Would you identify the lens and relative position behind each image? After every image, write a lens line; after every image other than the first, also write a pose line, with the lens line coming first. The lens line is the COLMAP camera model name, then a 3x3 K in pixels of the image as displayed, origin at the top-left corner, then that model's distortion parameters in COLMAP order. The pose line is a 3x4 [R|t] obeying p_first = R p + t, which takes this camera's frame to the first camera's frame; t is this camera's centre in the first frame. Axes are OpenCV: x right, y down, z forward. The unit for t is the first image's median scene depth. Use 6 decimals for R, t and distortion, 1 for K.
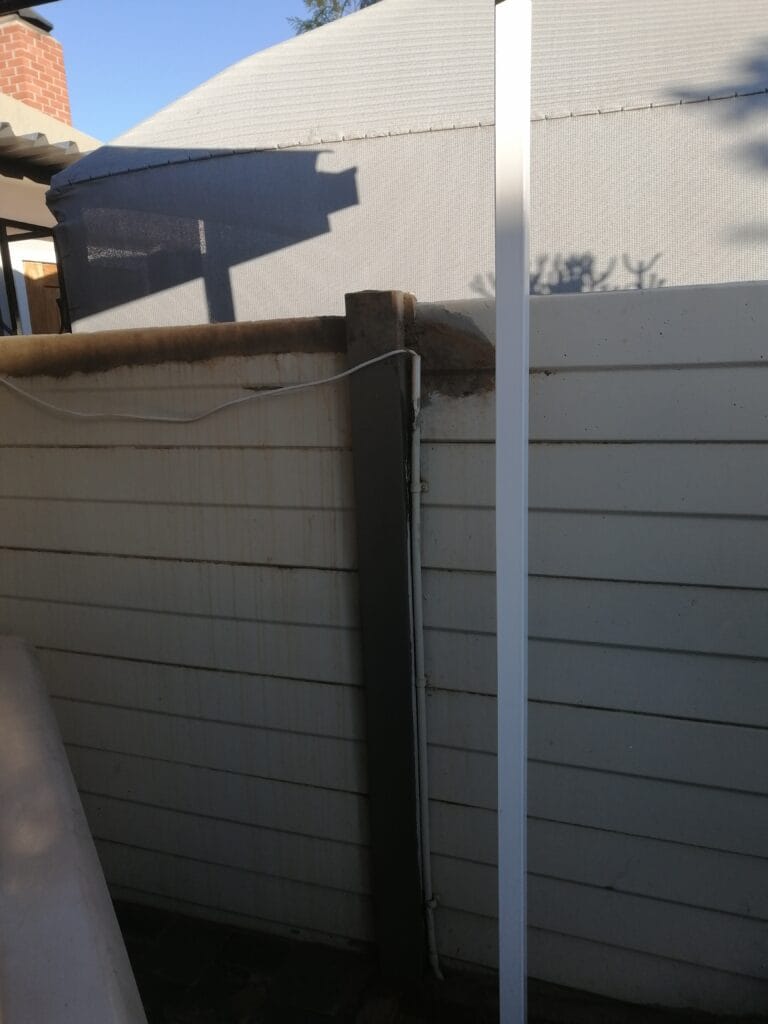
lens RADIAL K [[799.4, 0, 384.0], [0, 799.4, 512.0], [0, 0, 1]] dist [0.000818, 0.015143]
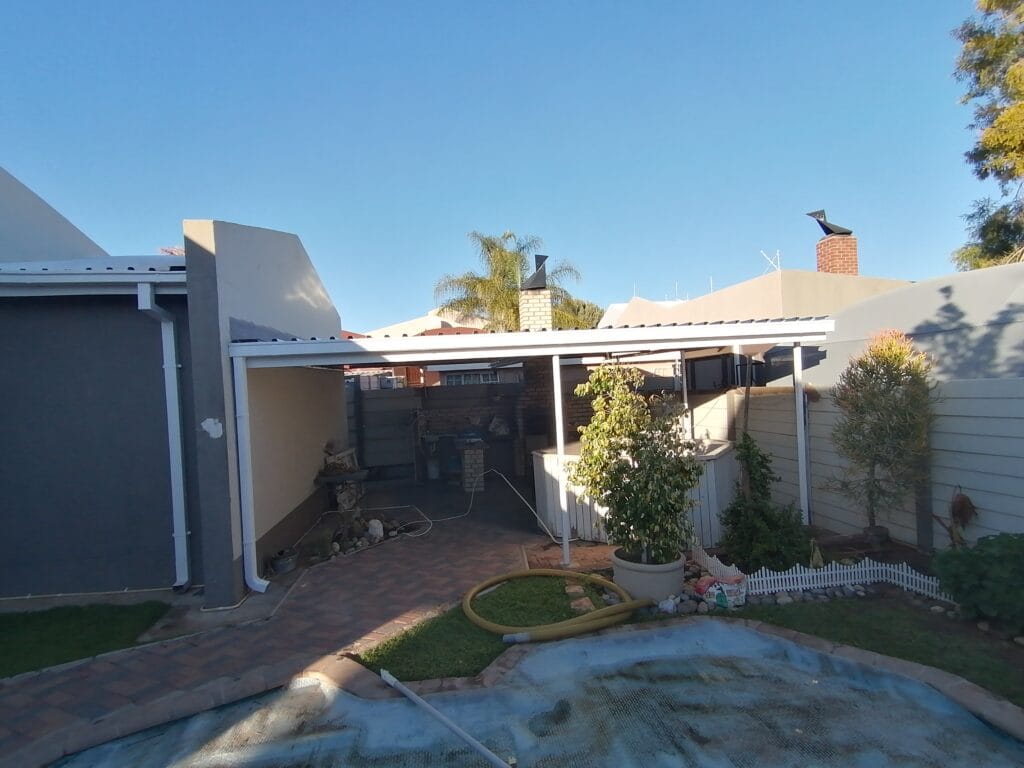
lens RADIAL K [[507.6, 0, 513.1], [0, 507.6, 390.6], [0, 0, 1]] dist [0.028024, -0.026340]
pose [[0.493021, 0.017784, -0.869836, 1.524507], [-0.149315, 0.986686, -0.064458, 0.217761], [0.857109, 0.161659, 0.489112, -1.759531]]
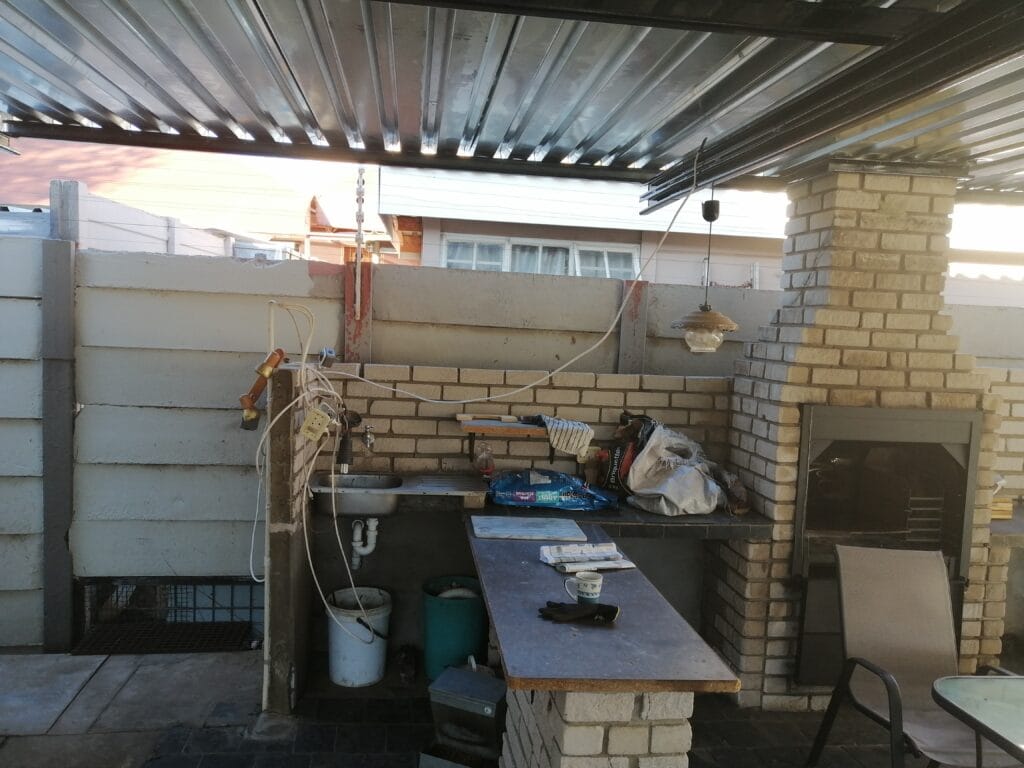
lens RADIAL K [[799.4, 0, 507.9], [0, 799.4, 390.7], [0, 0, 1]] dist [0.000818, 0.015143]
pose [[0.466122, 0.123383, -0.876075, -1.361764], [-0.247812, 0.968797, 0.004592, 0.179392], [0.849305, 0.214962, 0.482153, -0.627428]]
